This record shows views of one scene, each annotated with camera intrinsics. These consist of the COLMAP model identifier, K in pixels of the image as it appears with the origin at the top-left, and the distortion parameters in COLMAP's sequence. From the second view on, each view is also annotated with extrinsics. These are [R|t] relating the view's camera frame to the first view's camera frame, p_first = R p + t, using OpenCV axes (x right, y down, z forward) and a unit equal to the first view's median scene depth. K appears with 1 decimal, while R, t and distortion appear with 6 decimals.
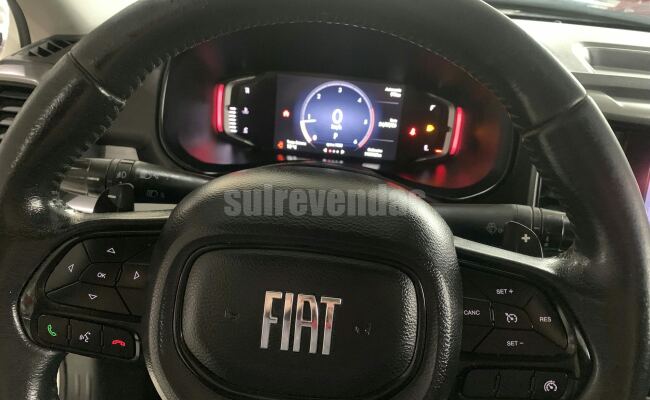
lens RADIAL K [[499.0, 0, 325.0], [0, 499.0, 200.0], [0, 0, 1]] dist [0.006224, -0.006960]
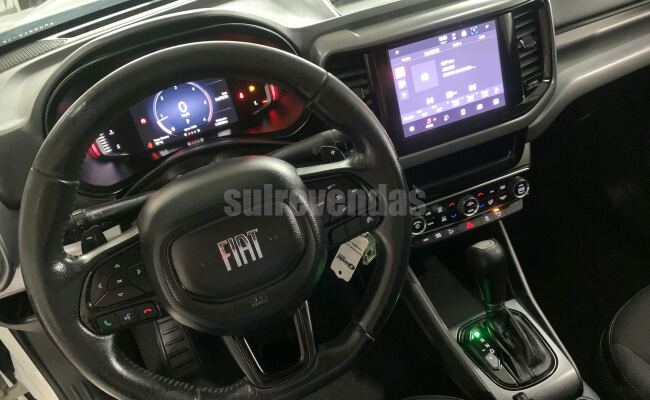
lens RADIAL K [[499.0, 0, 325.0], [0, 499.0, 200.0], [0, 0, 1]] dist [0.006224, -0.006960]
pose [[0.870867, -0.439388, 0.220291, -0.044279], [0.397983, 0.893370, 0.208567, -0.076068], [-0.288444, -0.093962, 0.952875, -0.349151]]
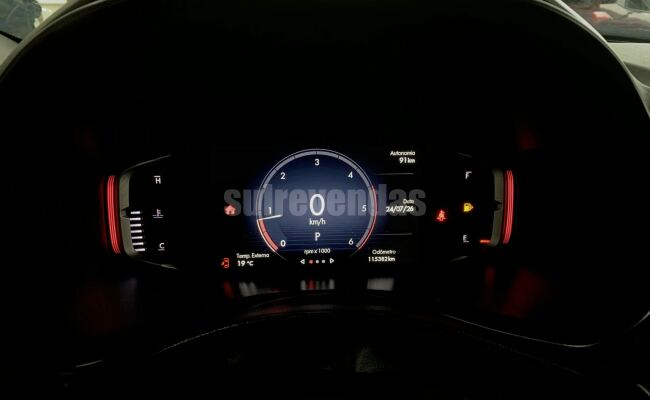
lens RADIAL K [[477.4, 0, 325.3], [0, 477.4, 187.6], [0, 0, 1]] dist [-0.006346, -0.004353]
pose [[0.976252, -0.114823, 0.183707, -0.069519], [0.134714, 0.985856, -0.099702, -0.129101], [-0.169661, 0.122083, 0.977912, 0.429998]]
